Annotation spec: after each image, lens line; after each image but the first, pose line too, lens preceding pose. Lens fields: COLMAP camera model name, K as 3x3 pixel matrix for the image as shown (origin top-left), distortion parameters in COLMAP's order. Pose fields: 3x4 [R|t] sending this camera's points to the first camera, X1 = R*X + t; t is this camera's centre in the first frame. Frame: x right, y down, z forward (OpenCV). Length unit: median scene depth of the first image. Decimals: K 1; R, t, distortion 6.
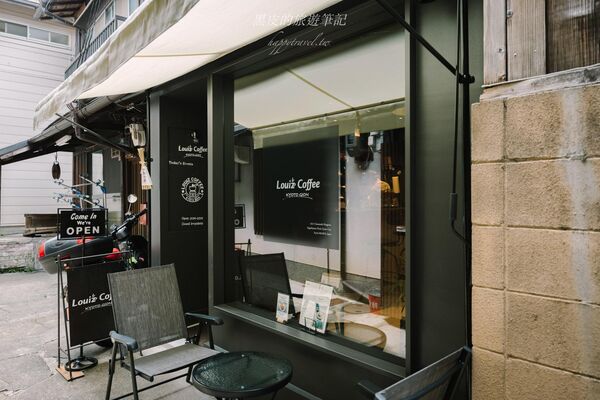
lens RADIAL K [[421.9, 0, 300.0], [0, 421.9, 200.0], [0, 0, 1]] dist [-0.001777, -0.004512]
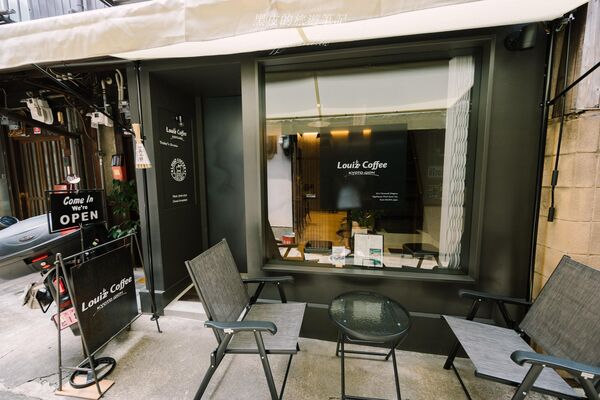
lens RADIAL K [[227.7, 0, 300.0], [0, 227.7, 200.0], [0, 0, 1]] dist [-0.002116, -0.000165]
pose [[0.782621, -0.065833, 0.619008, -0.456146], [0.011106, 0.995710, 0.091855, 0.003867], [-0.622400, -0.065012, 0.779995, 0.403405]]
